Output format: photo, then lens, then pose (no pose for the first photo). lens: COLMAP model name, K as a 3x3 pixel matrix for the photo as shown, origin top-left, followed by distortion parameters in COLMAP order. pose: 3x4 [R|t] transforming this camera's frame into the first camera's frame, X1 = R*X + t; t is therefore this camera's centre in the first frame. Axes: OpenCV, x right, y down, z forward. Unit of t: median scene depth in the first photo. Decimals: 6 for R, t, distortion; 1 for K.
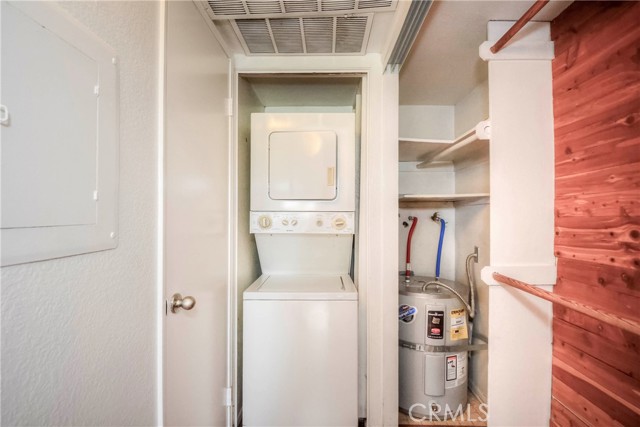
lens RADIAL K [[291.5, 0, 323.1], [0, 291.5, 212.7], [0, 0, 1]] dist [0.018291, -0.023947]
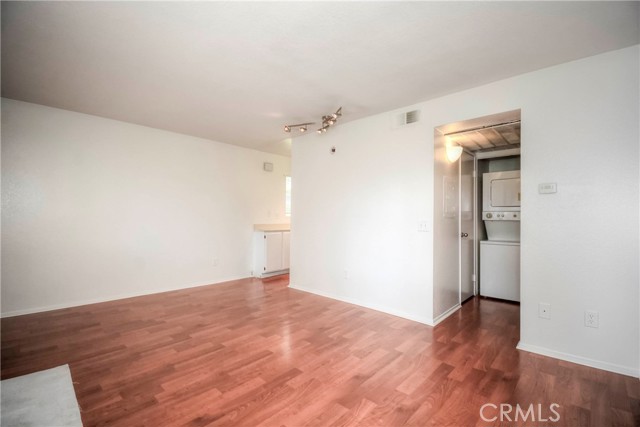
lens RADIAL K [[291.5, 0, 323.1], [0, 291.5, 212.7], [0, 0, 1]] dist [0.018291, -0.023947]
pose [[0.743538, -0.000560, -0.668693, 0.538781], [0.005486, 0.999971, 0.005262, -0.015941], [0.668671, -0.007581, 0.743520, -2.331663]]
